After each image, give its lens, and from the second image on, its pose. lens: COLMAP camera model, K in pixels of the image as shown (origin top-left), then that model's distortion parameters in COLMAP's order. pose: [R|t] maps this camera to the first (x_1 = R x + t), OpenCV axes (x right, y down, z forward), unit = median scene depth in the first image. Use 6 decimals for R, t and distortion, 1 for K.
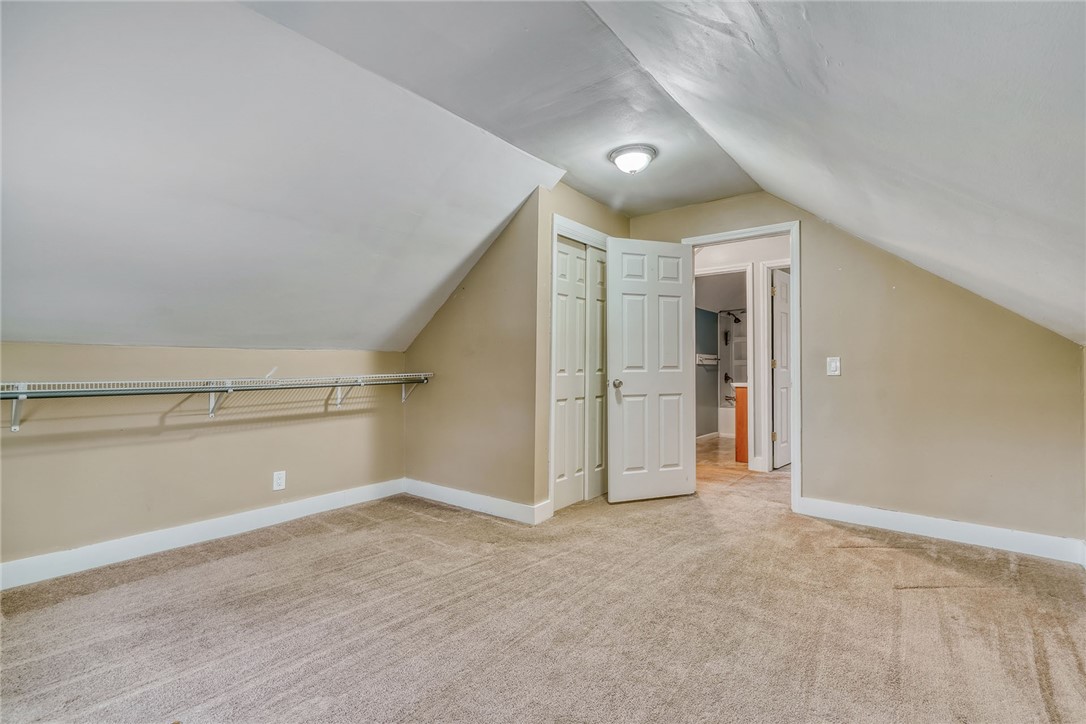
lens RADIAL K [[496.4, 0, 541.0], [0, 496.4, 344.8], [0, 0, 1]] dist [0.004412, 0.001536]
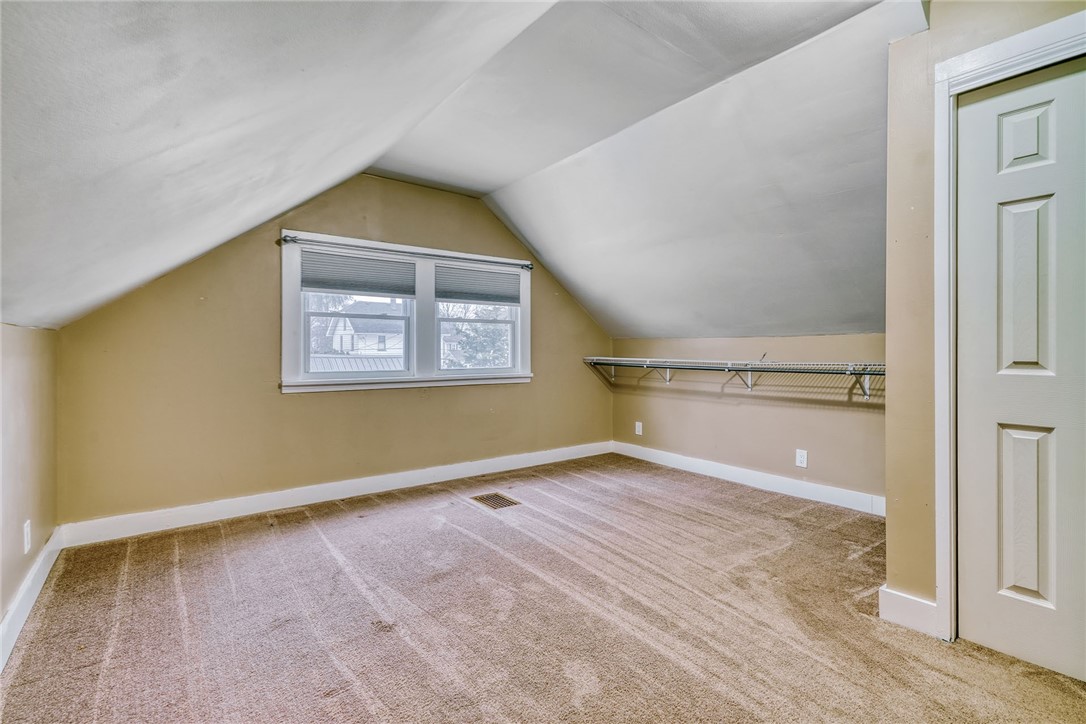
lens RADIAL K [[496.4, 0, 541.0], [0, 496.4, 344.8], [0, 0, 1]] dist [0.004412, 0.001536]
pose [[-0.243827, -0.004890, -0.969806, 0.692598], [0.042720, 0.998962, -0.015778, 0.023367], [0.968877, -0.045278, -0.243366, 0.776907]]
